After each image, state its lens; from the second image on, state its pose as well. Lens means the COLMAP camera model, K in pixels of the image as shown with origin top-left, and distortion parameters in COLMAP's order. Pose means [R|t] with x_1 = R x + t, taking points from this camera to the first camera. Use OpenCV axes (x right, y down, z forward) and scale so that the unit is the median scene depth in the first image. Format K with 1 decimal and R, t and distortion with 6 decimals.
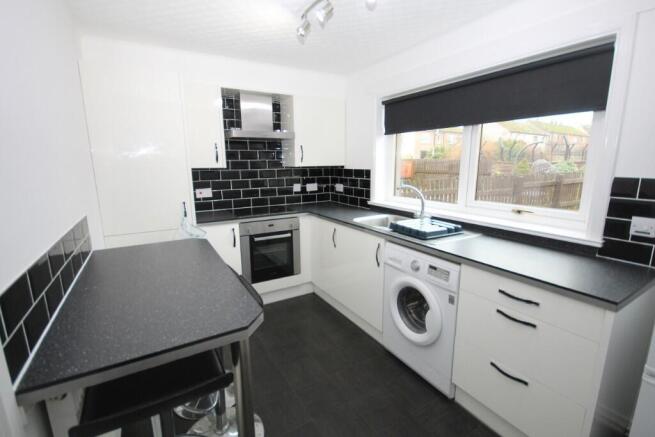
lens RADIAL K [[302.4, 0, 329.0], [0, 302.4, 218.1], [0, 0, 1]] dist [0.001649, 0.000189]
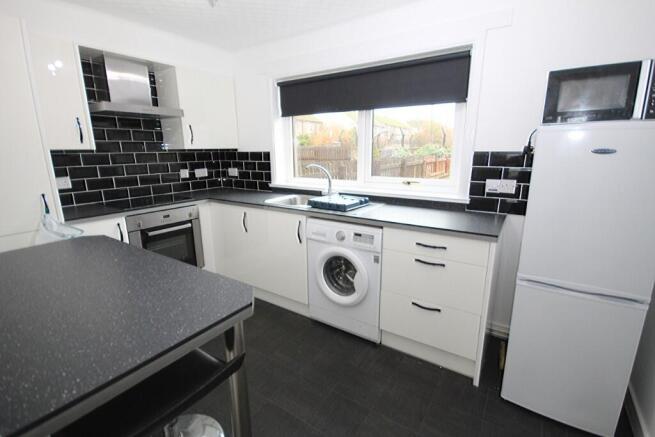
lens RADIAL K [[302.4, 0, 329.0], [0, 302.4, 218.1], [0, 0, 1]] dist [0.001649, 0.000189]
pose [[0.905494, -0.096079, 0.413338, -0.143828], [0.079996, 0.995216, 0.056089, 0.020114], [-0.416750, -0.017723, 0.908848, 0.012869]]
